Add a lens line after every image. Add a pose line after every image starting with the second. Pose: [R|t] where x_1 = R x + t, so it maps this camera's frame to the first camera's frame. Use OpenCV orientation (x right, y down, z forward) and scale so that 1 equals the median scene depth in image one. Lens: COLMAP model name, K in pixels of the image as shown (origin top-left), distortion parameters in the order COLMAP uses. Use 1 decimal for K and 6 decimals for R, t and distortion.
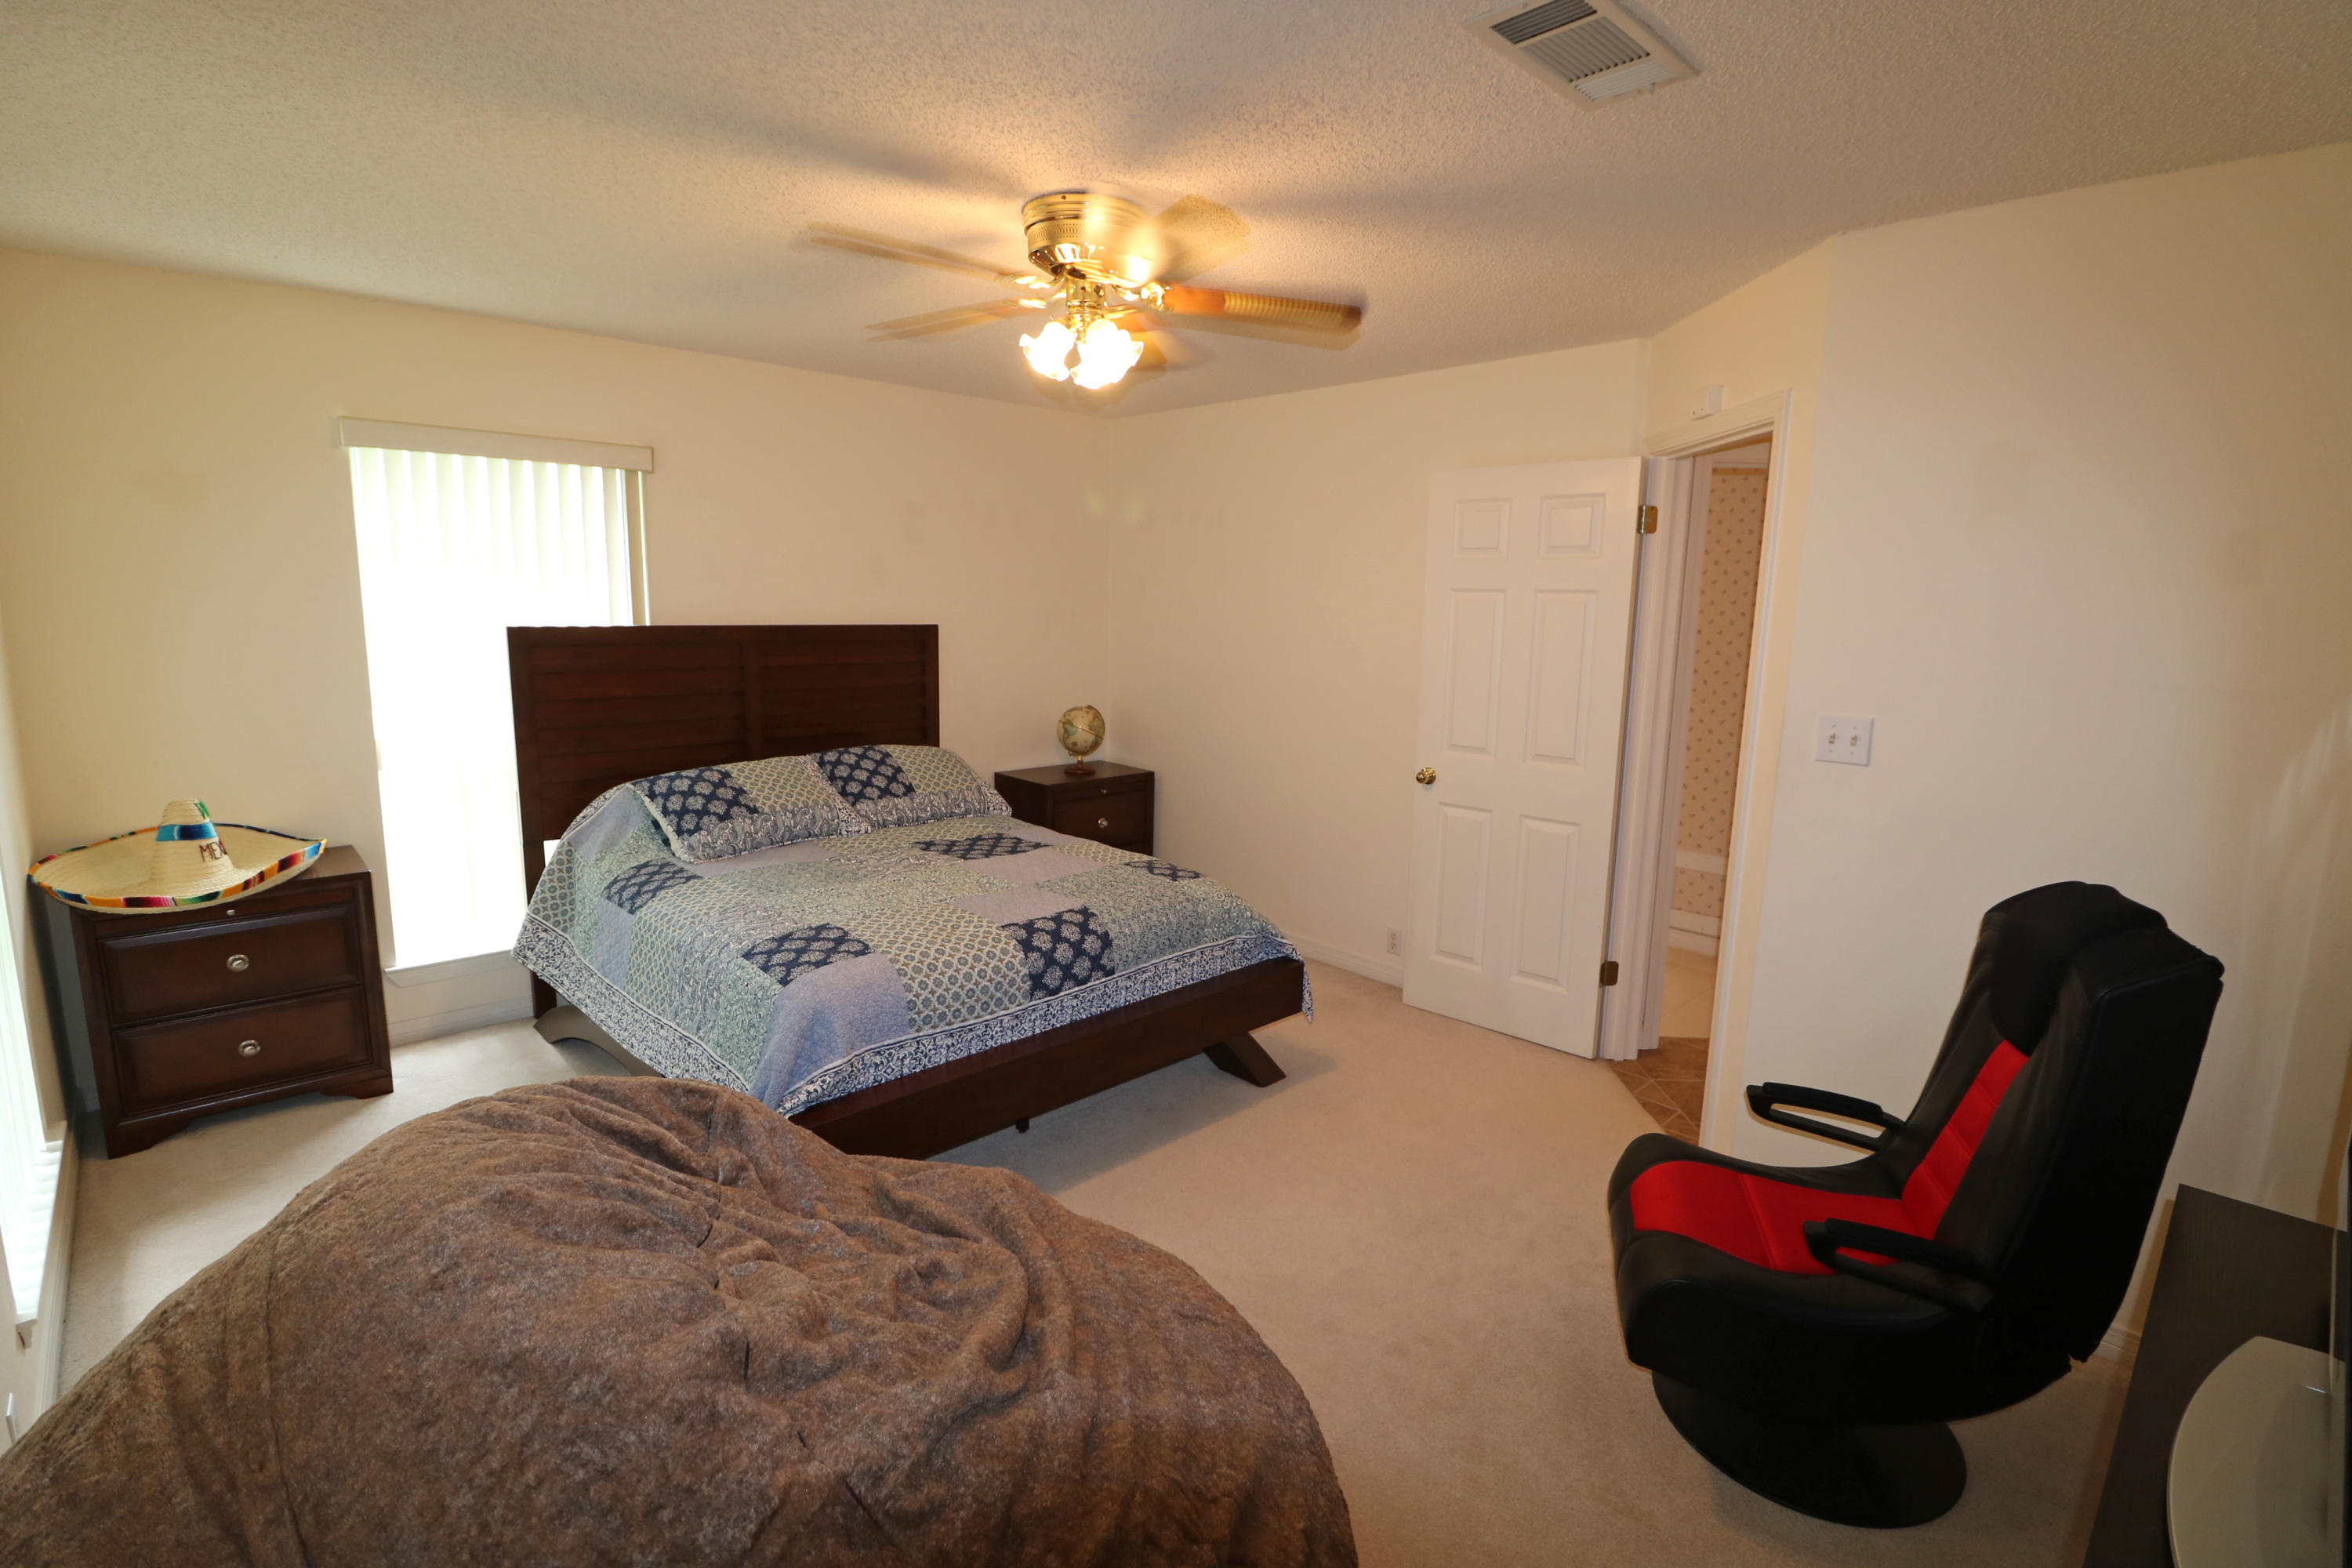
lens RADIAL K [[1104.0, 0, 1180.1], [0, 1104.0, 769.7], [0, 0, 1]] dist [0.000271, -0.011507]
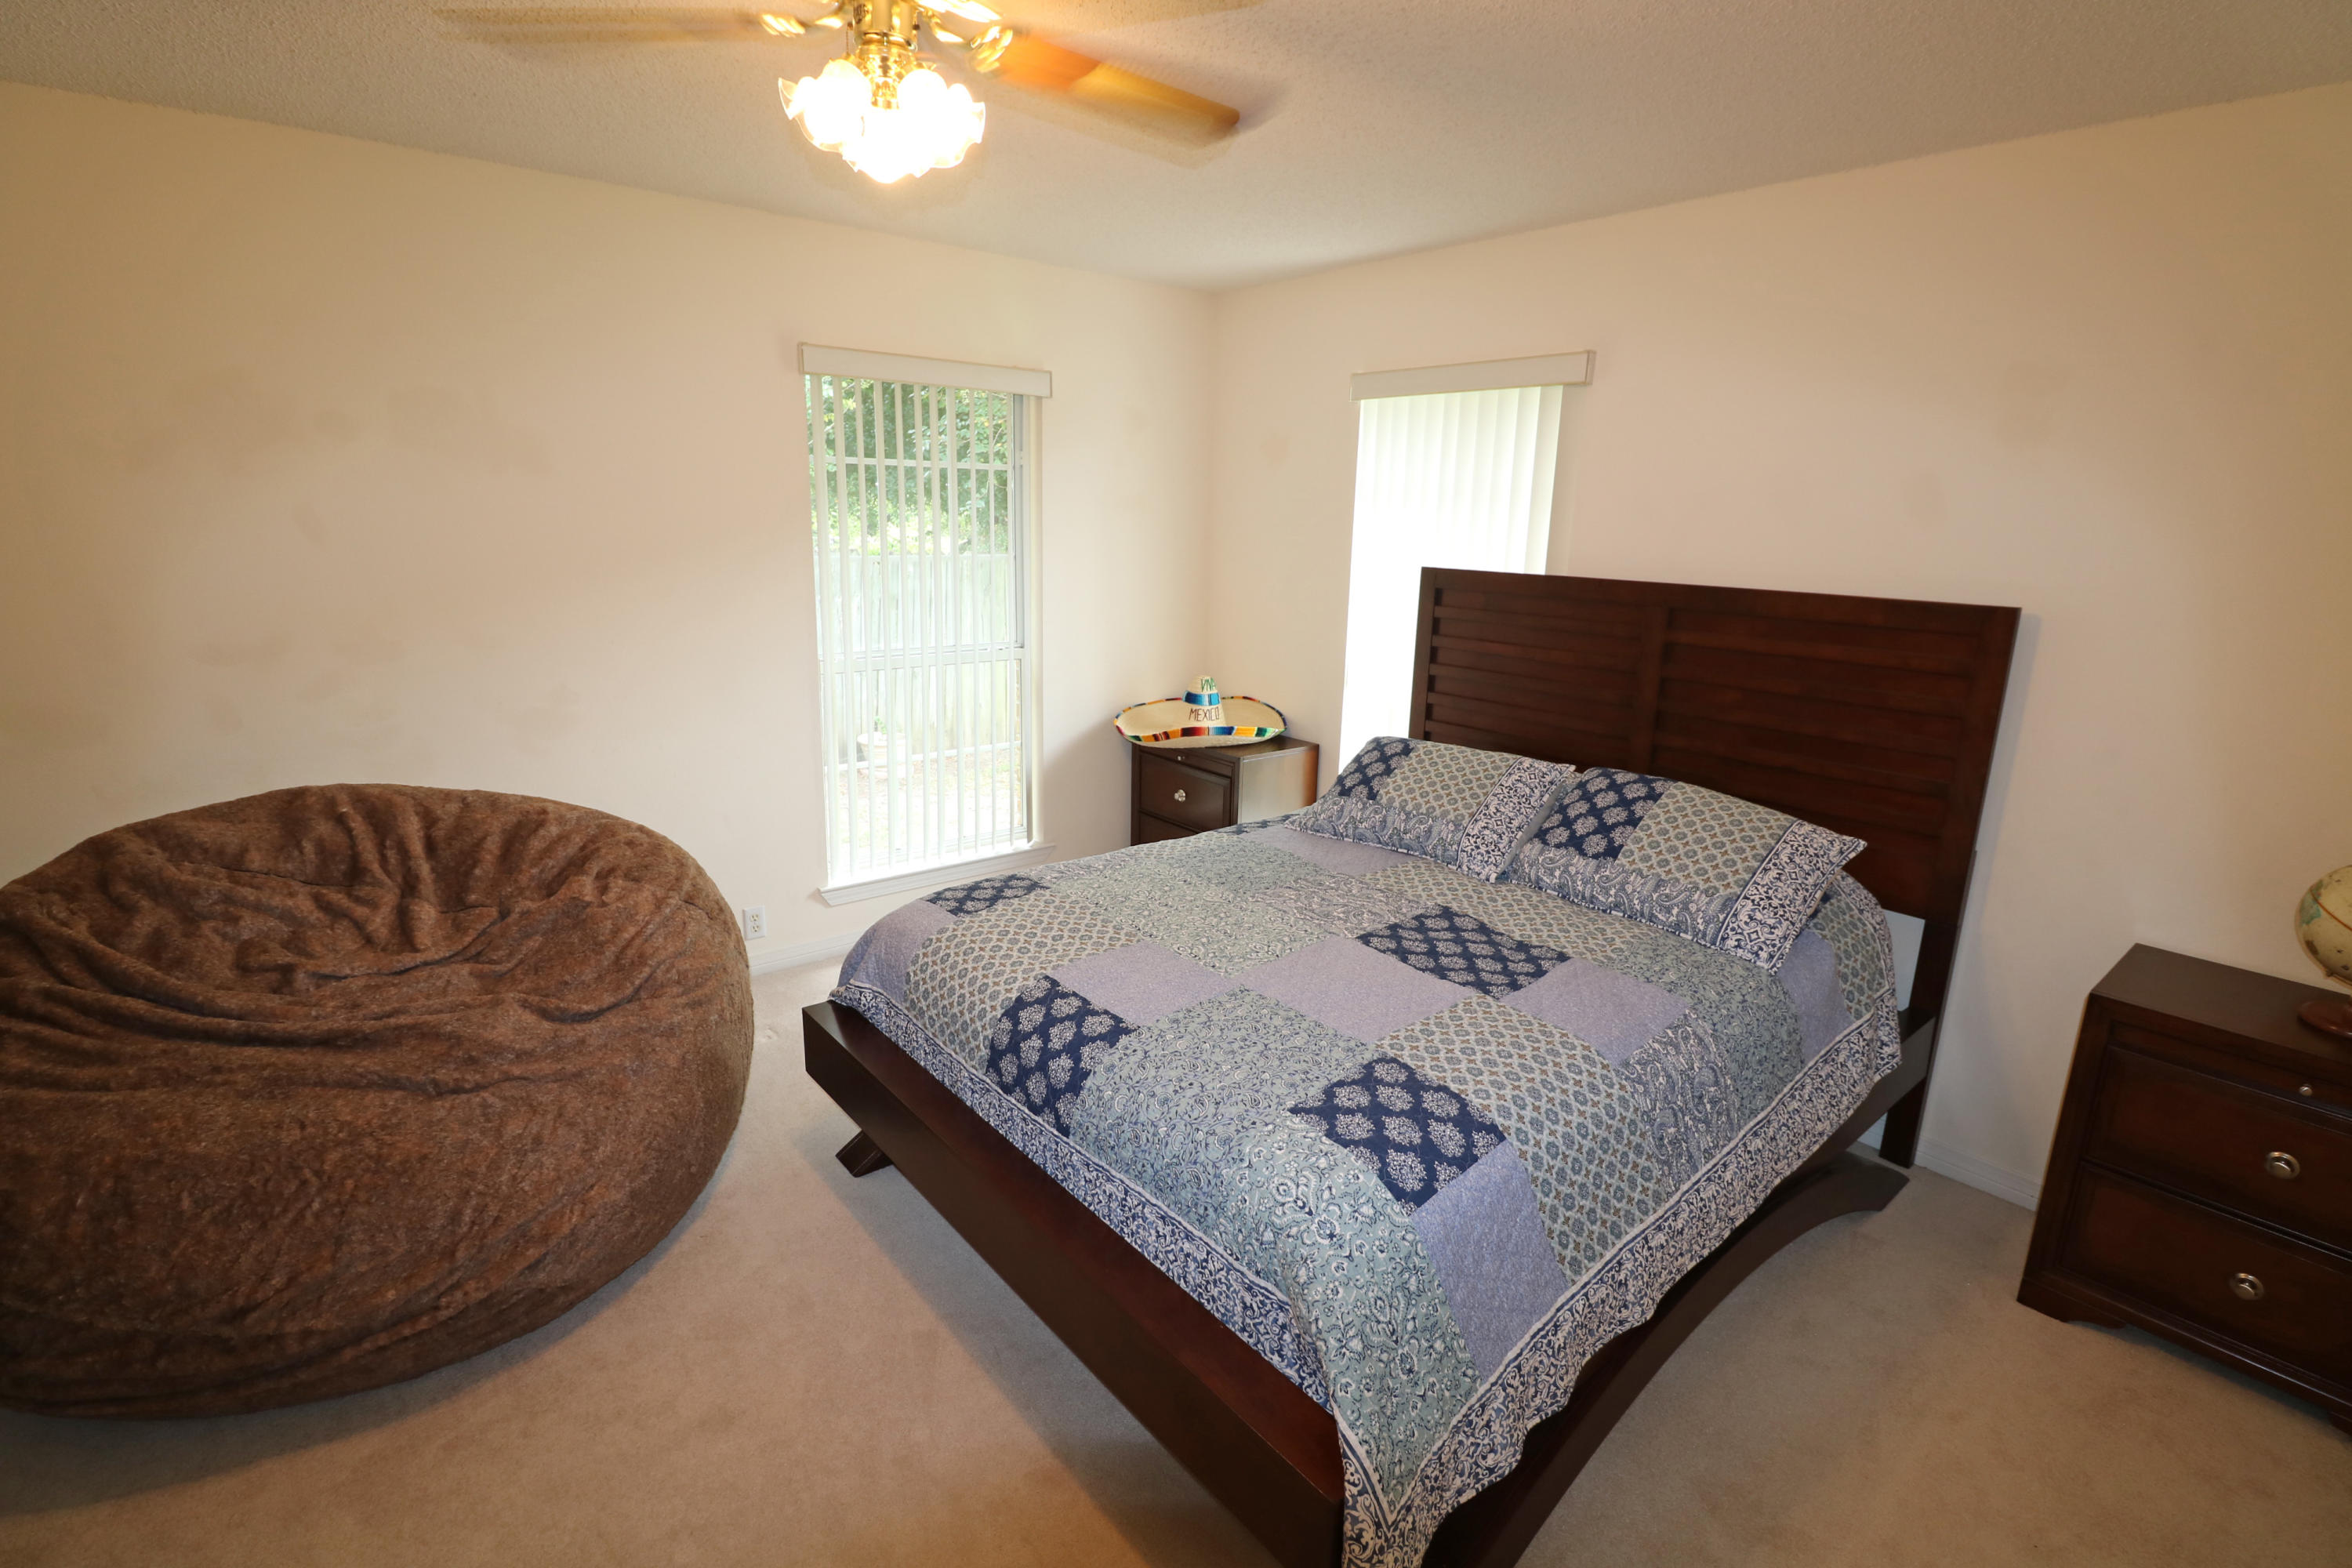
lens RADIAL K [[1104.0, 0, 1180.1], [0, 1104.0, 769.7], [0, 0, 1]] dist [0.000271, -0.011507]
pose [[-0.081819, 0.205187, -0.975297, 0.491107], [-0.183661, 0.958715, 0.217106, -0.156177], [0.979579, 0.196887, -0.040756, 1.036733]]
